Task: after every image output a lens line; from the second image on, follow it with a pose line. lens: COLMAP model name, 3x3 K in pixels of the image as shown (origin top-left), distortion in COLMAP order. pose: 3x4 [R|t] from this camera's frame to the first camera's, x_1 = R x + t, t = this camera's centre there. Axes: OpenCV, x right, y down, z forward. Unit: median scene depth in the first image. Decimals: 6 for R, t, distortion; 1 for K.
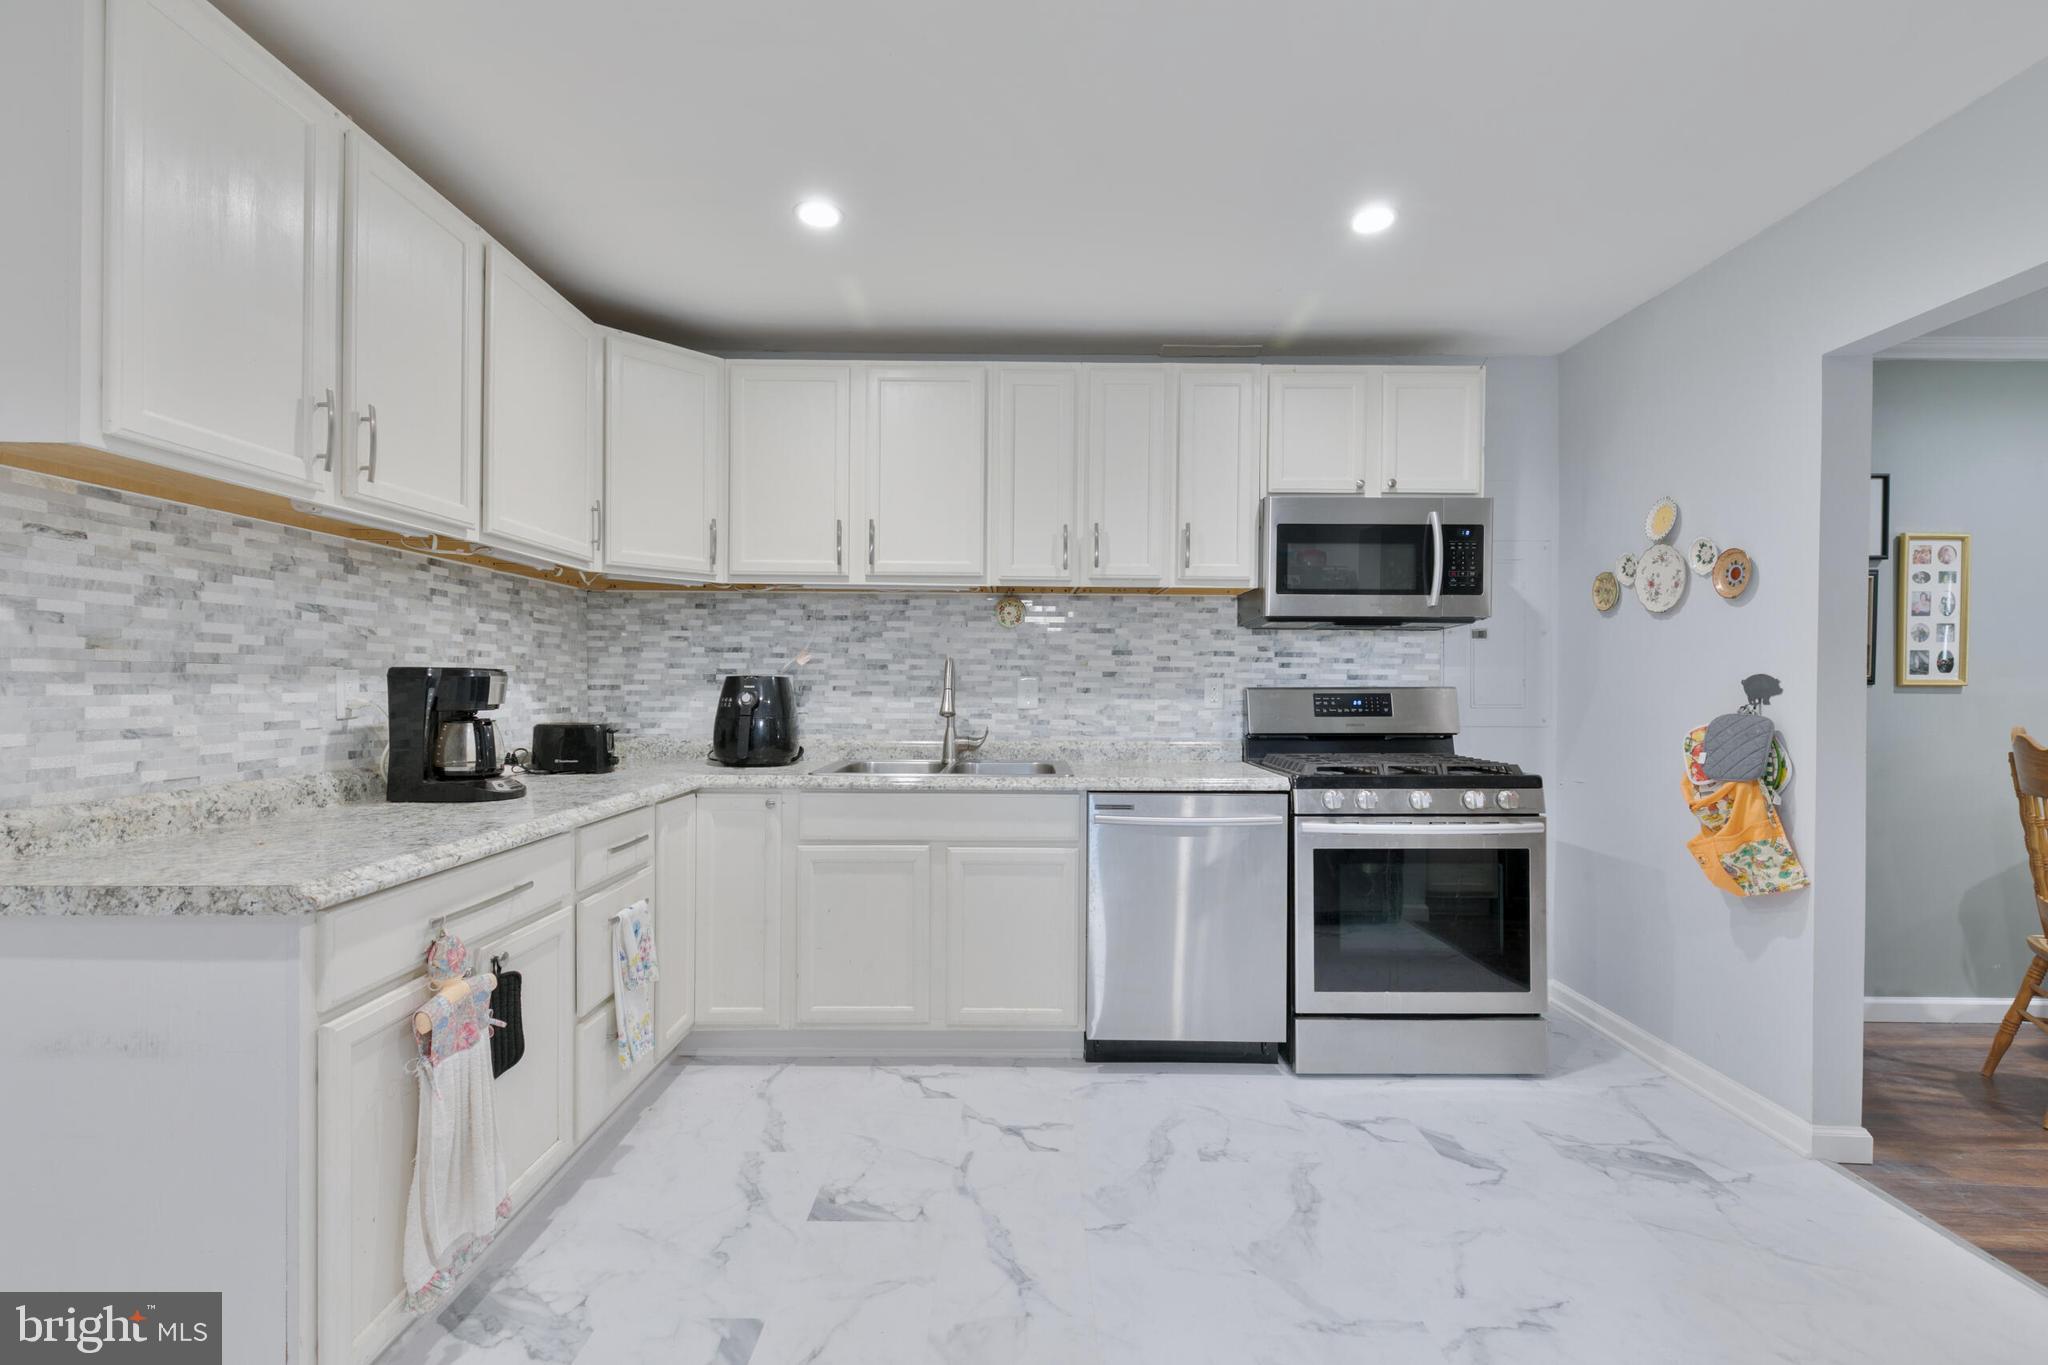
lens RADIAL K [[914.9, 0, 1021.2], [0, 914.9, 687.9], [0, 0, 1]] dist [0.009436, -0.001658]
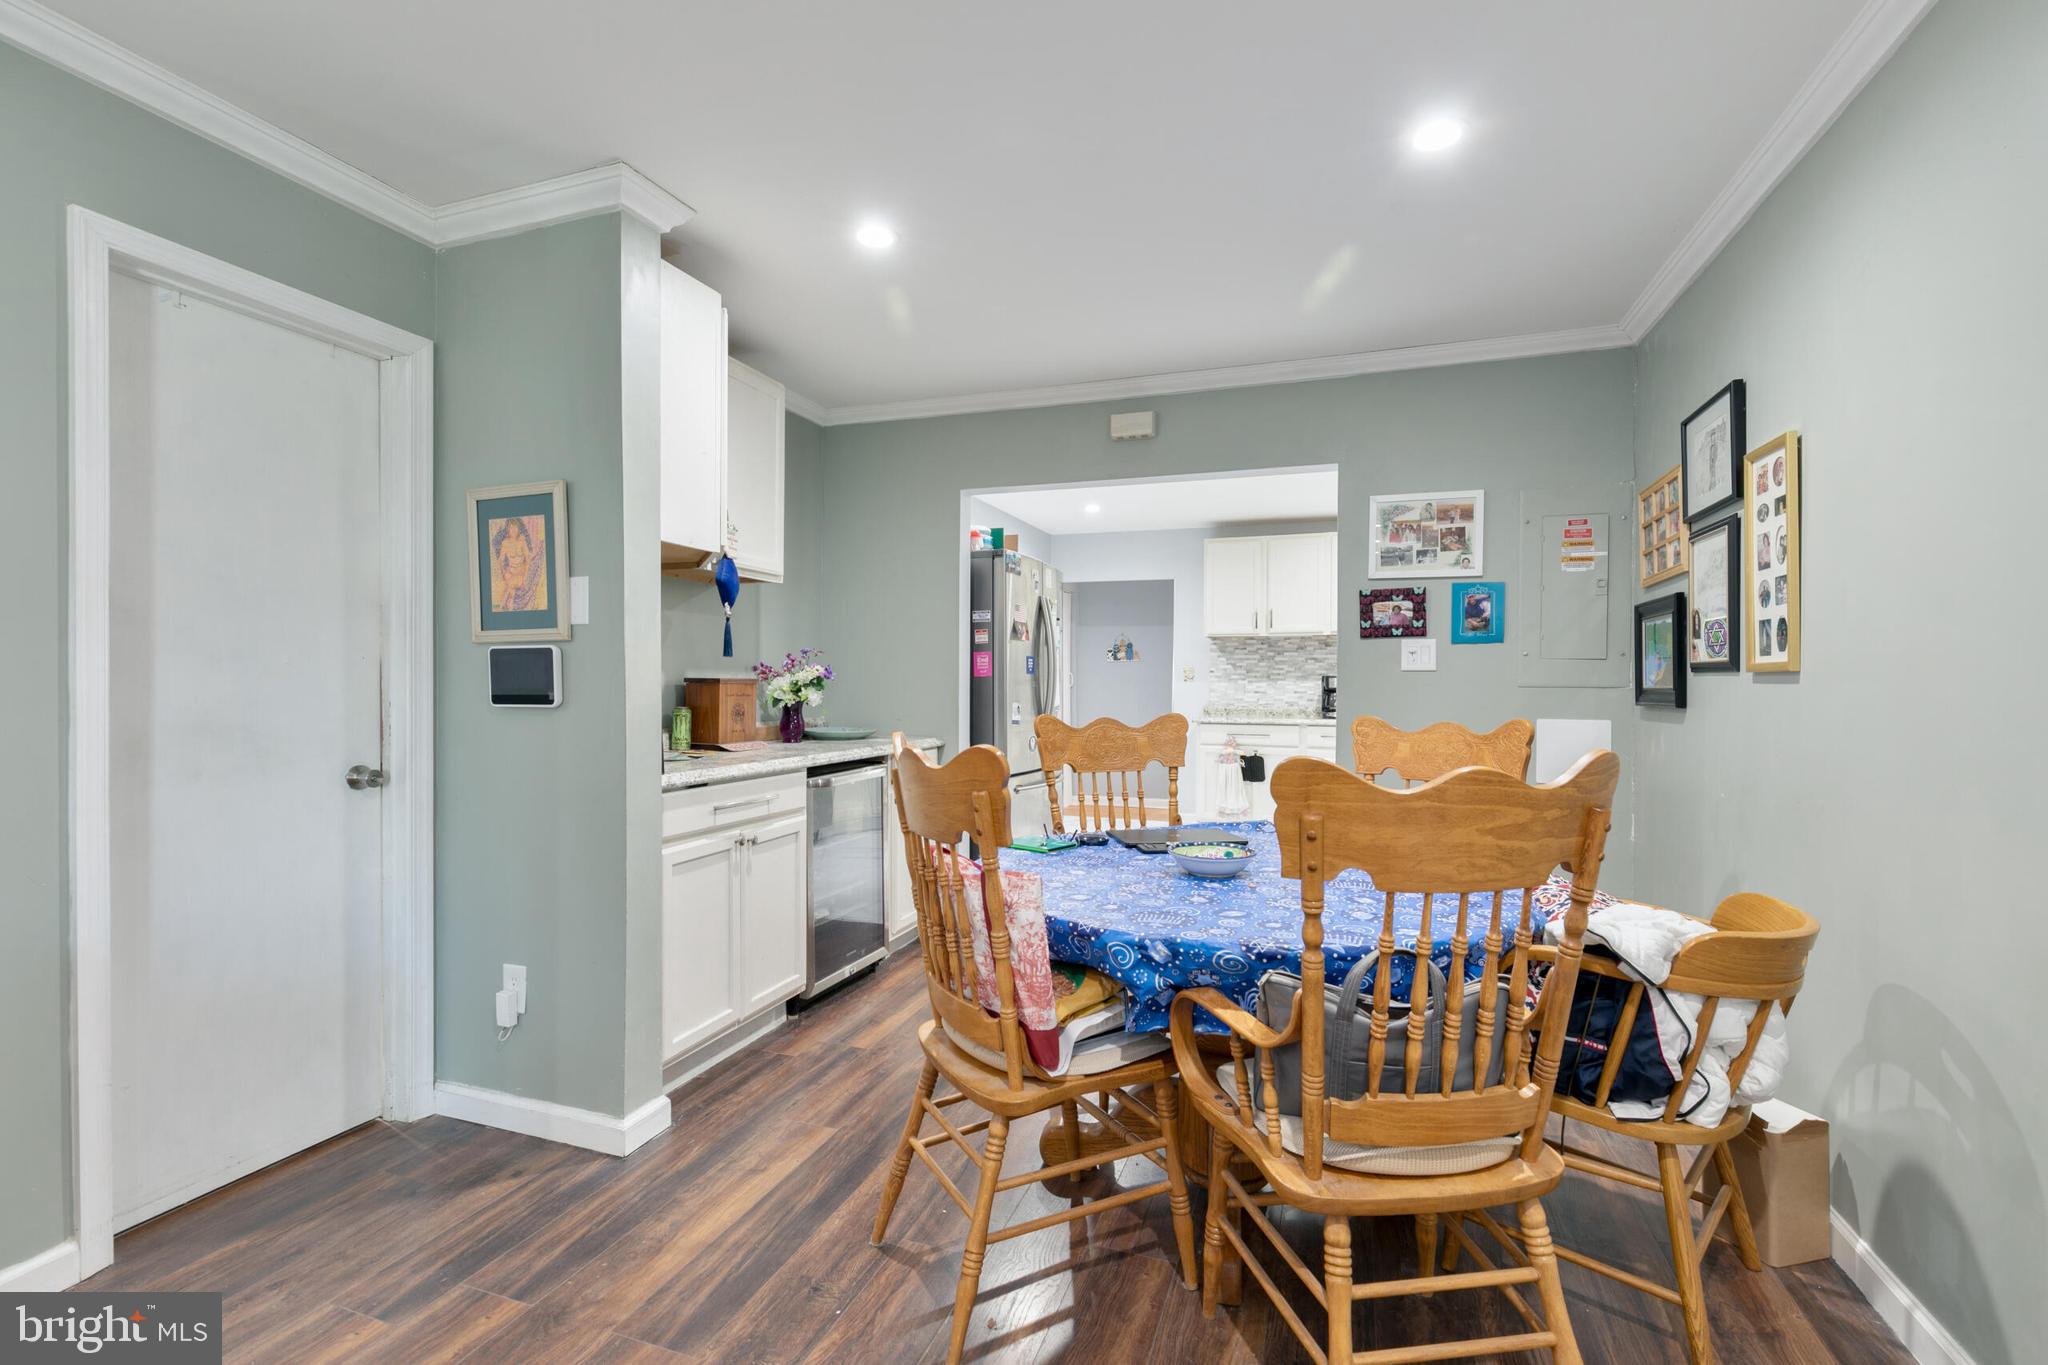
lens RADIAL K [[914.9, 0, 1021.2], [0, 914.9, 687.9], [0, 0, 1]] dist [0.009436, -0.001658]
pose [[-0.328716, 0.000161, -0.944429, 1.965763], [-0.010141, 0.999942, 0.003700, 0.013961], [0.944375, 0.010794, -0.328695, 0.770779]]
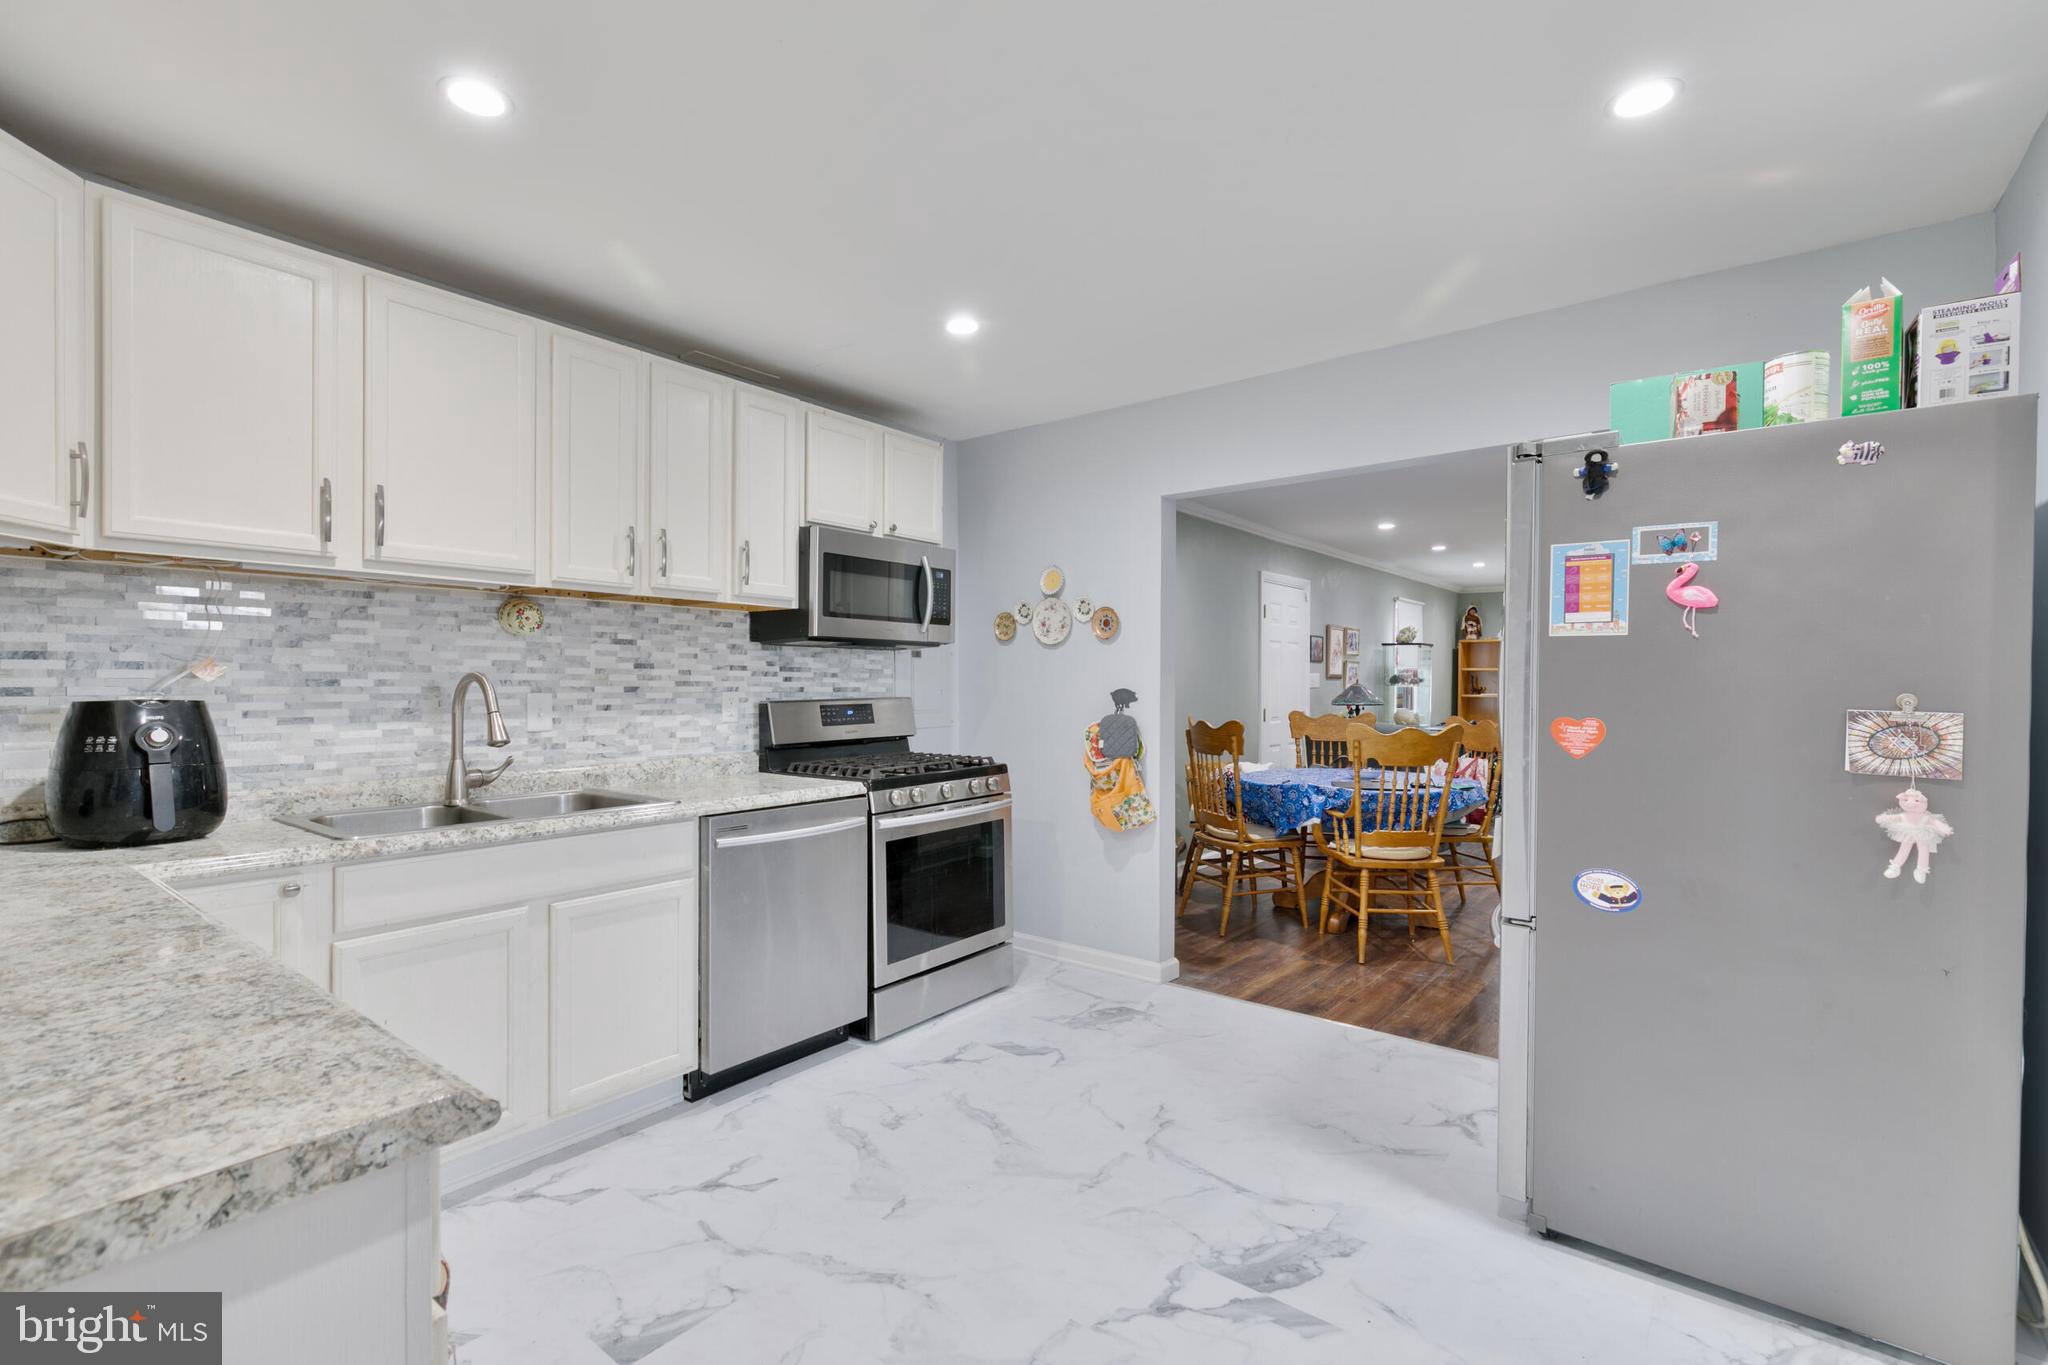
lens RADIAL K [[914.9, 0, 1021.2], [0, 914.9, 687.9], [0, 0, 1]] dist [0.009436, -0.001658]
pose [[0.618017, -0.009299, 0.786110, -0.441059], [0.006518, 0.999956, 0.006705, -0.022955], [-0.786138, 0.000980, 0.618050, 0.140628]]
